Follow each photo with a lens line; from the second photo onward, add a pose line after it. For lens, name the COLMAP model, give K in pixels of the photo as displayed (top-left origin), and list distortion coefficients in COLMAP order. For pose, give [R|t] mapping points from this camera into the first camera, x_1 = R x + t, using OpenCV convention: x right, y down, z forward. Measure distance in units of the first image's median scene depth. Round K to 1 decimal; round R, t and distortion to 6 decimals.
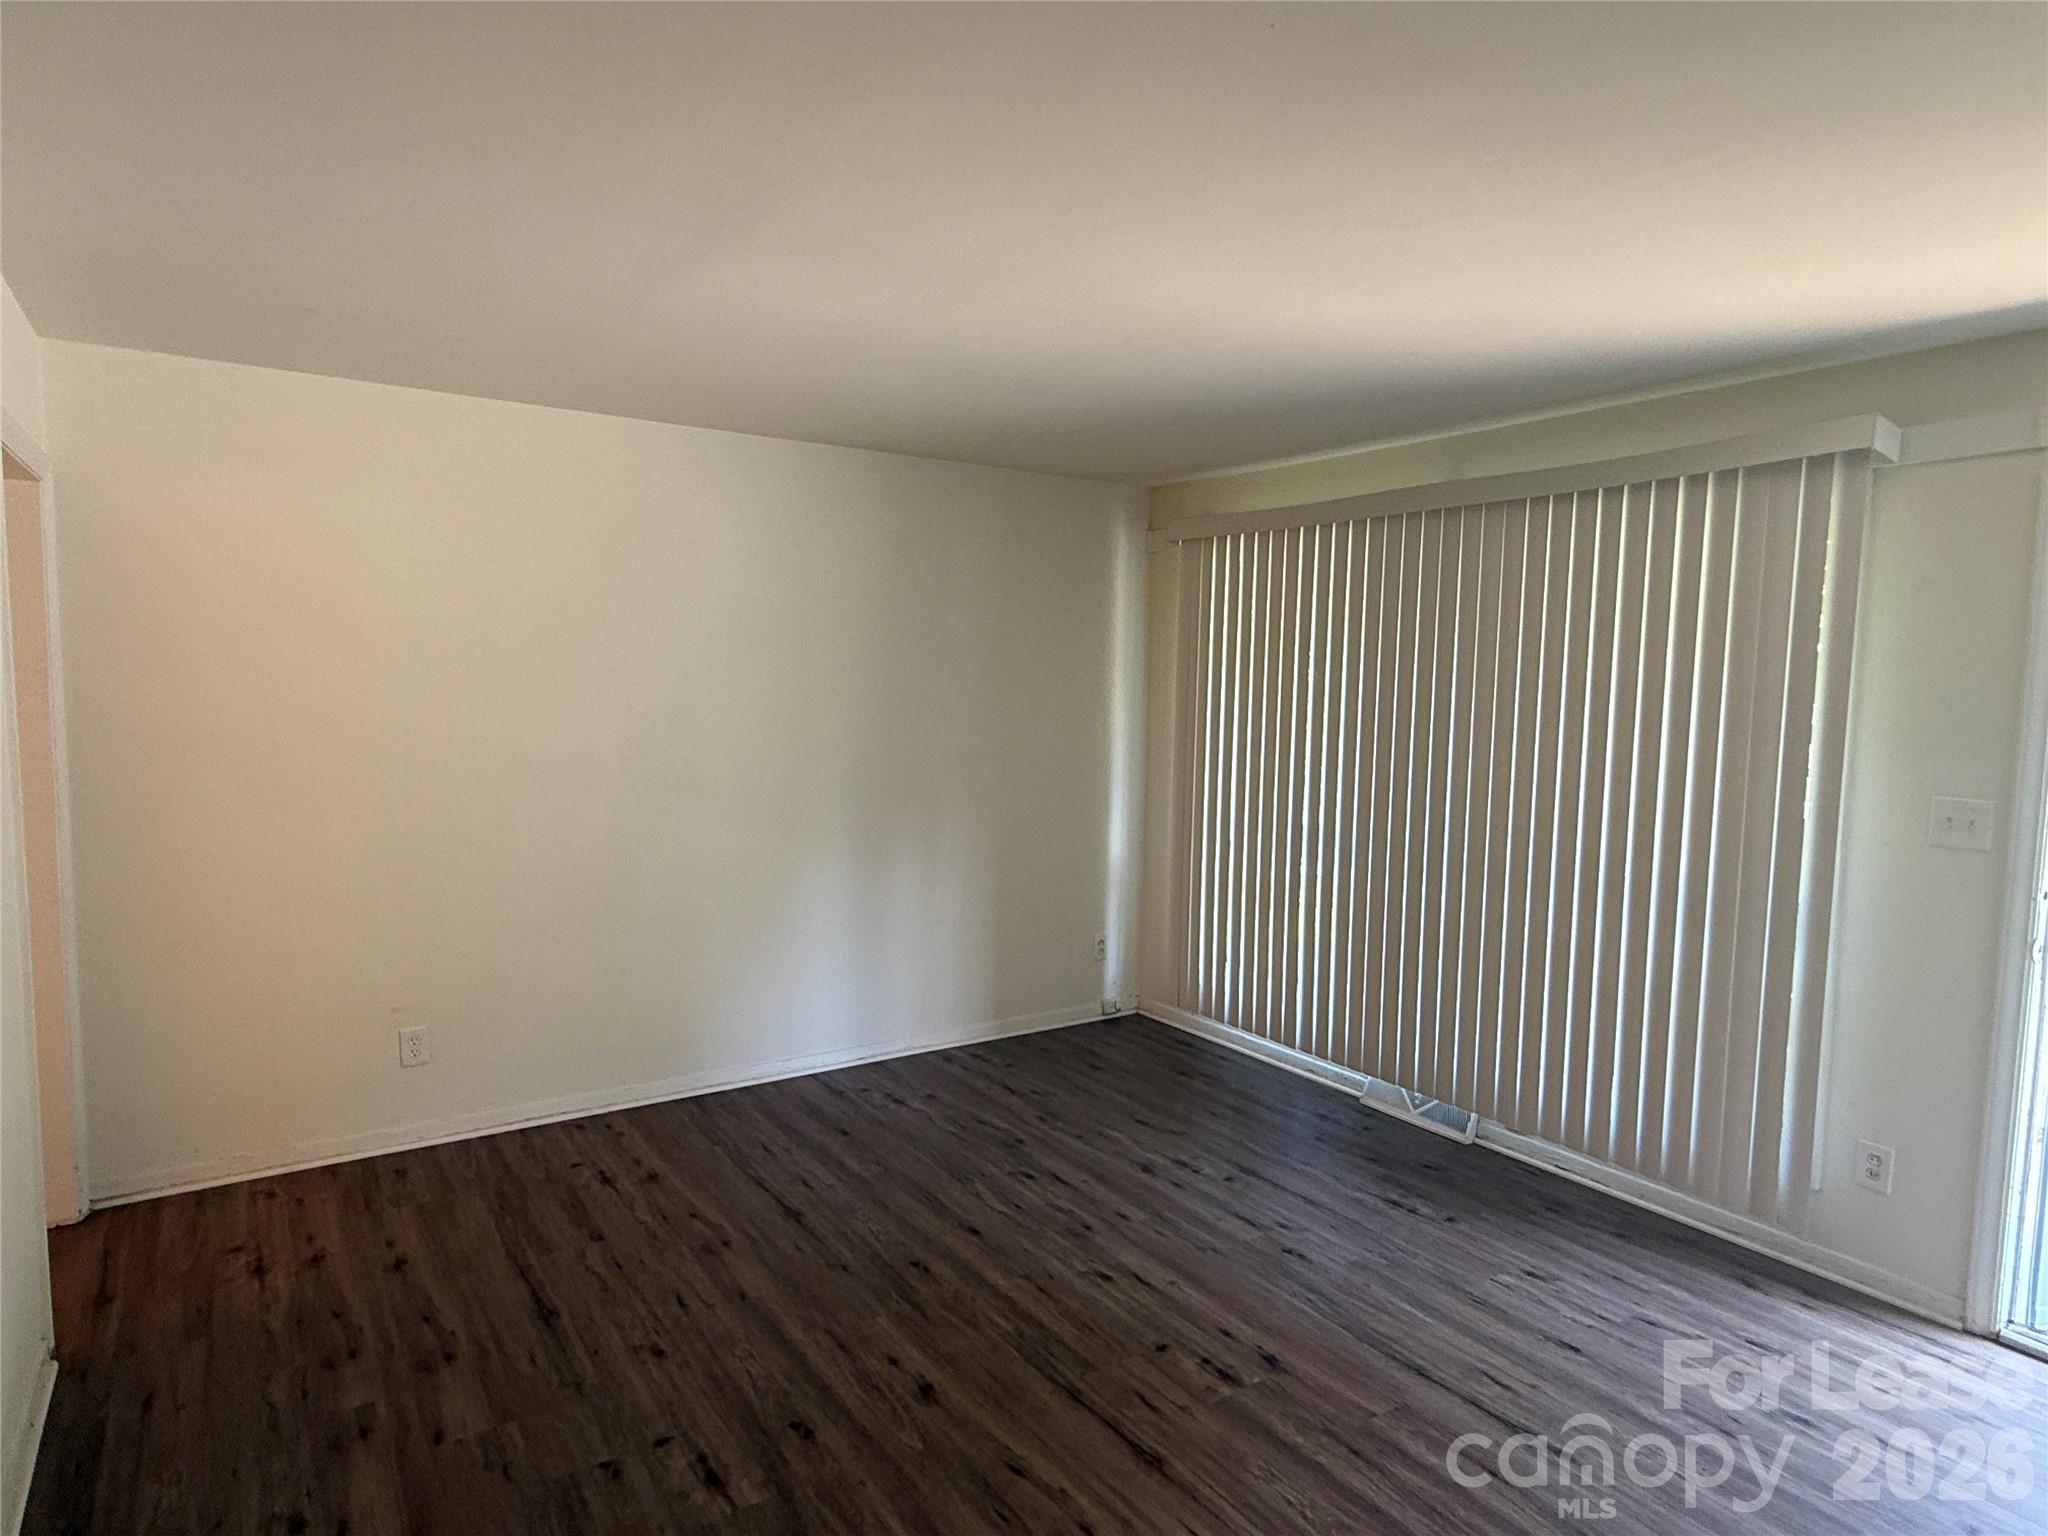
lens RADIAL K [[1178.9, 0, 996.5], [0, 1178.9, 768.7], [0, 0, 1]] dist [-0.000938, -0.000849]
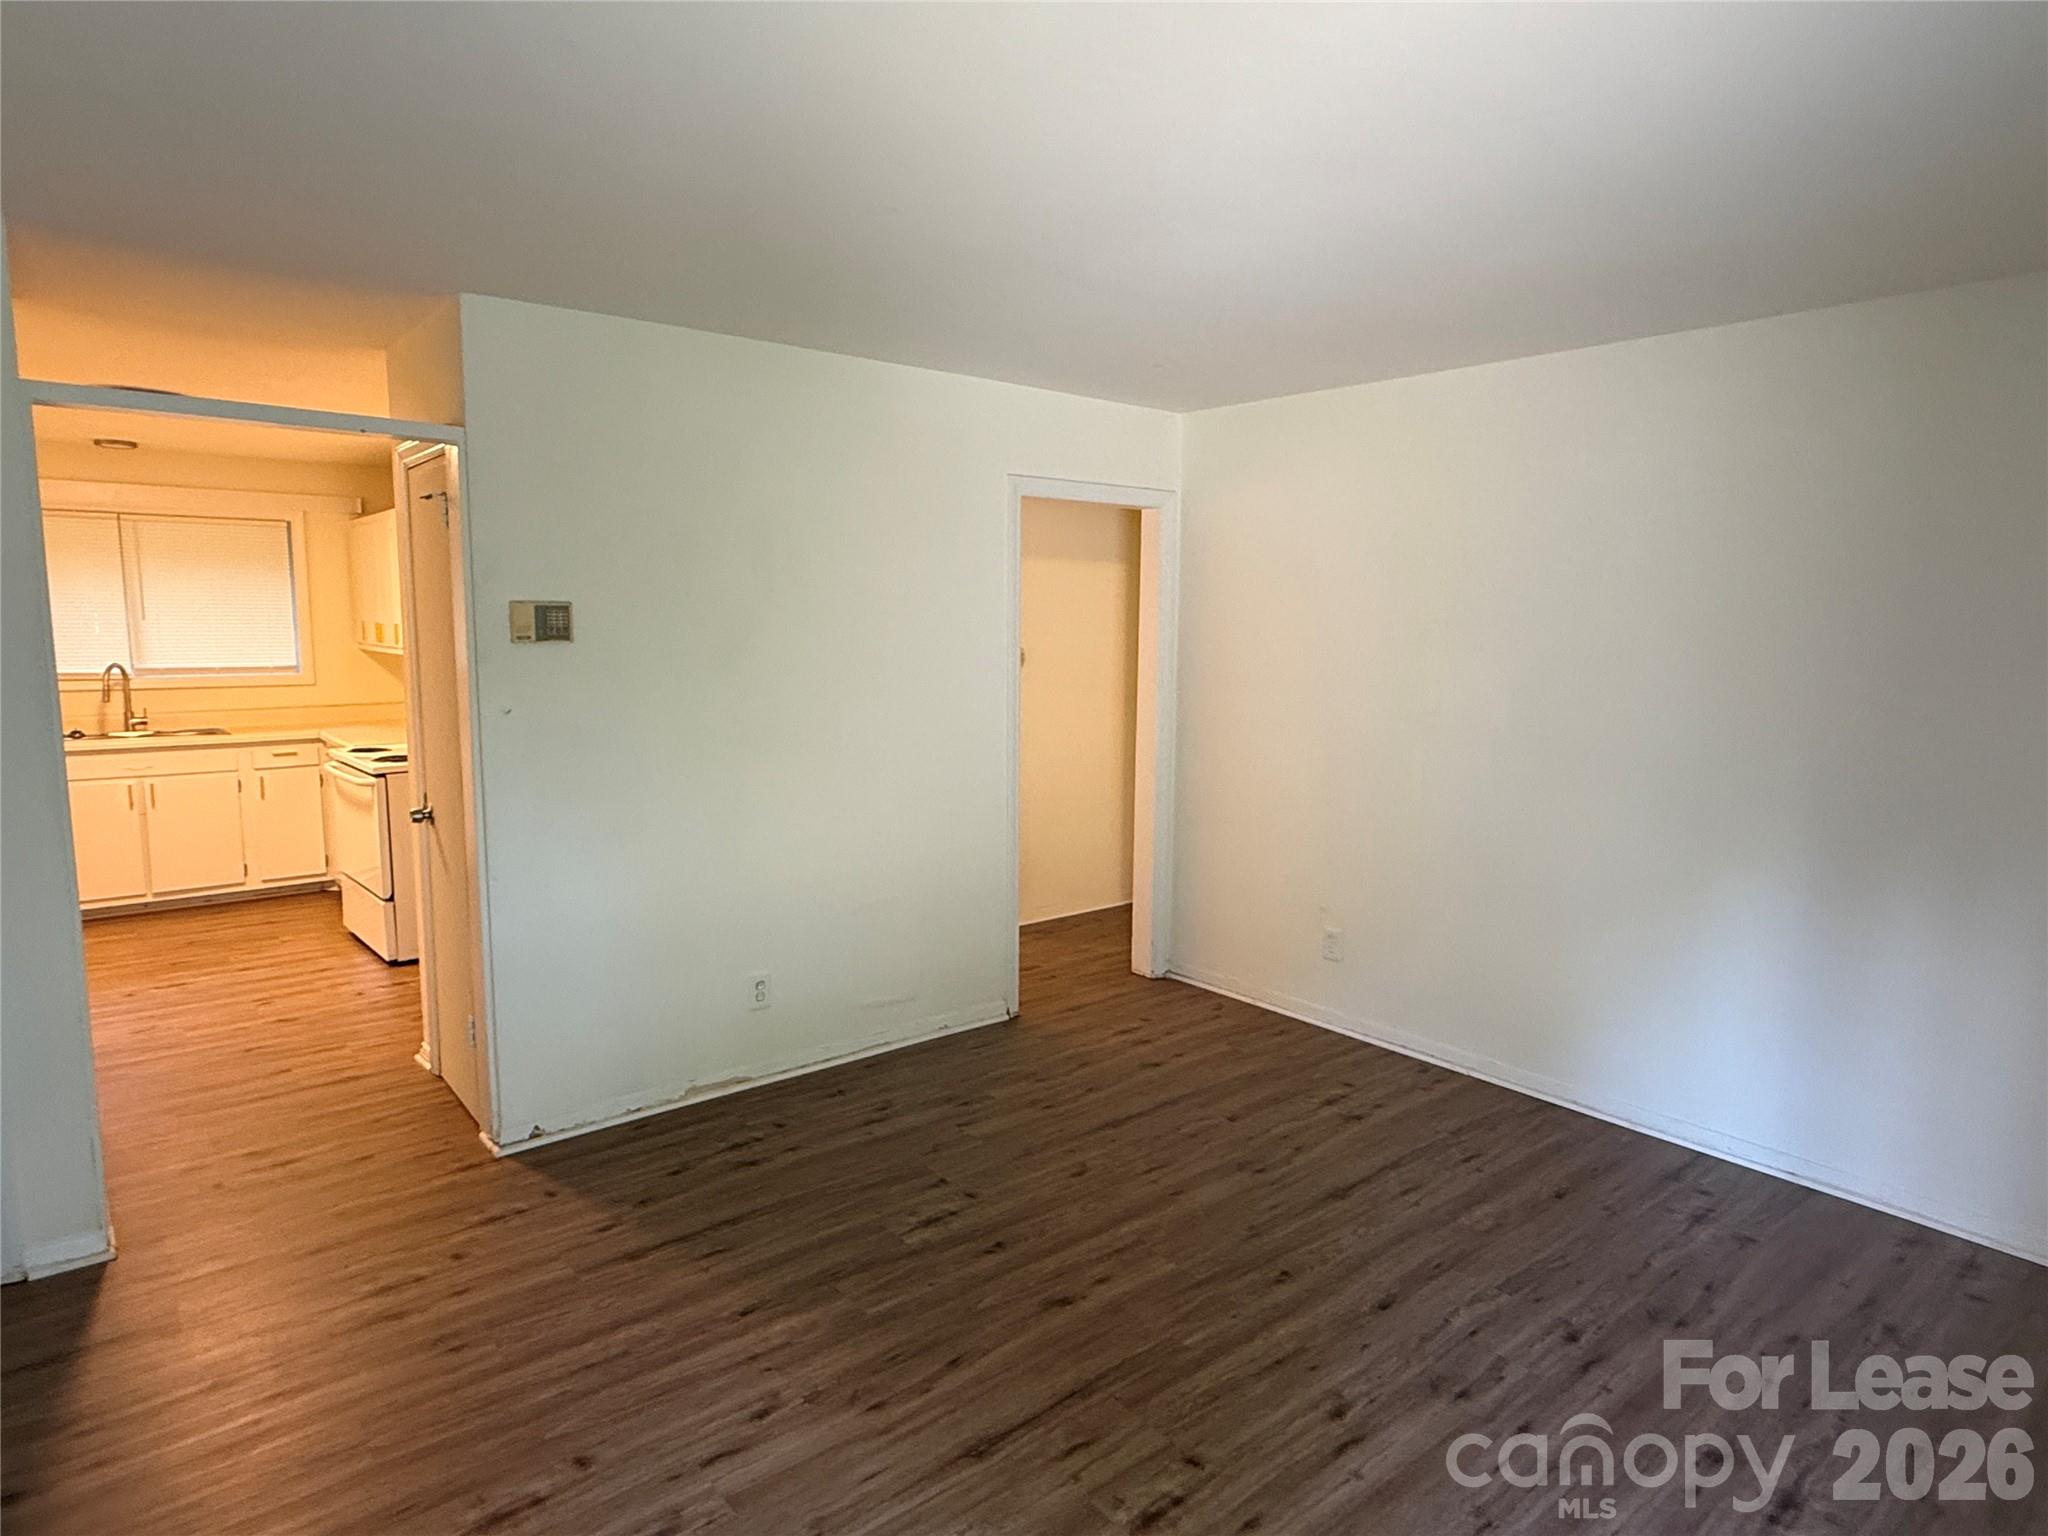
lens RADIAL K [[1178.9, 0, 996.5], [0, 1178.9, 768.7], [0, 0, 1]] dist [-0.000938, -0.000849]
pose [[0.099891, 0.112325, -0.988638, 0.708739], [-0.092596, 0.990345, 0.103163, -0.026170], [0.990680, 0.081239, 0.109327, 0.626670]]
